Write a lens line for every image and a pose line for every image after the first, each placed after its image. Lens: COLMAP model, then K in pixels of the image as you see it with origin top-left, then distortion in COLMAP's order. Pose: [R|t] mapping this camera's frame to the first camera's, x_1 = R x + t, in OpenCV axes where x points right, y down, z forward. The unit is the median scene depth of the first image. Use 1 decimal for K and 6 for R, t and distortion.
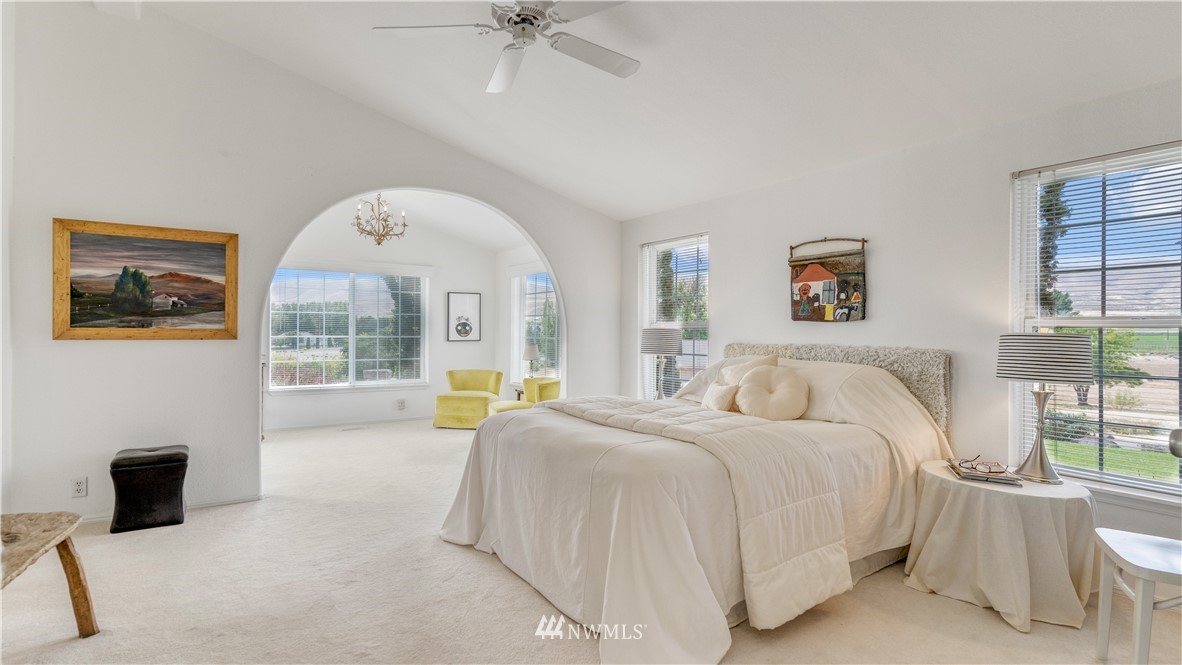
lens RADIAL K [[565.5, 0, 585.9], [0, 565.5, 332.7], [0, 0, 1]] dist [0.004239, 0.000505]
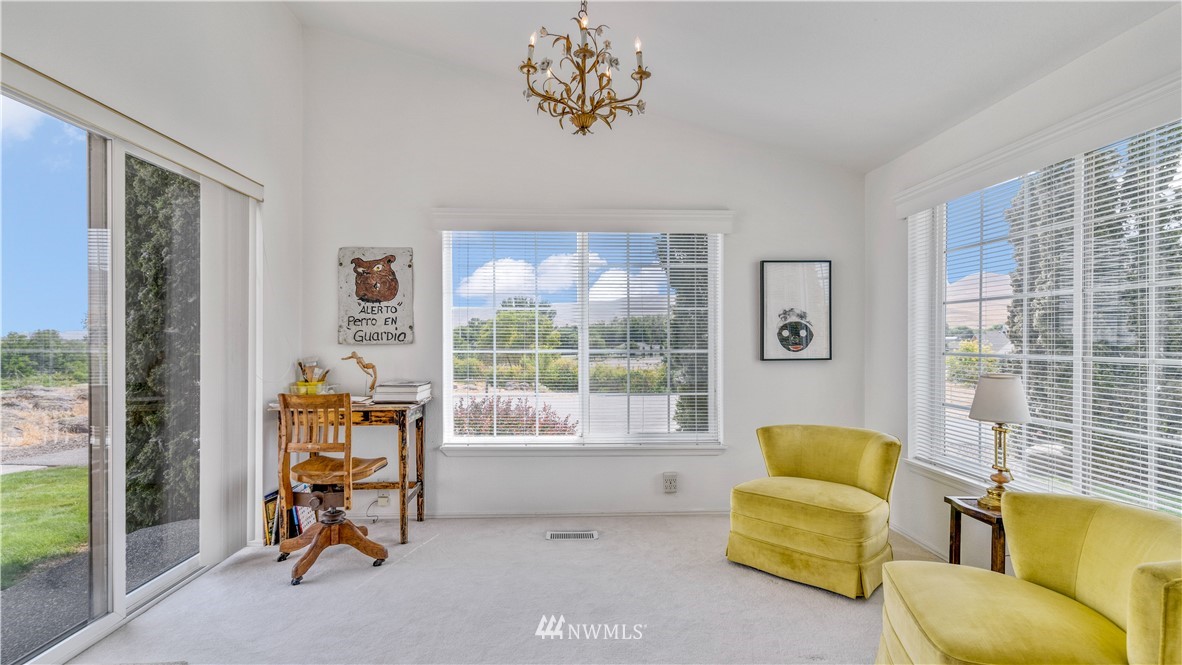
lens RADIAL K [[565.5, 0, 594.2], [0, 565.5, 339.5], [0, 0, 1]] dist [0.004239, 0.000505]
pose [[0.855001, -0.008530, -0.518556, -0.117986], [0.005966, 0.999960, -0.006611, -0.001000], [0.518592, 0.002558, 0.855018, 0.524683]]
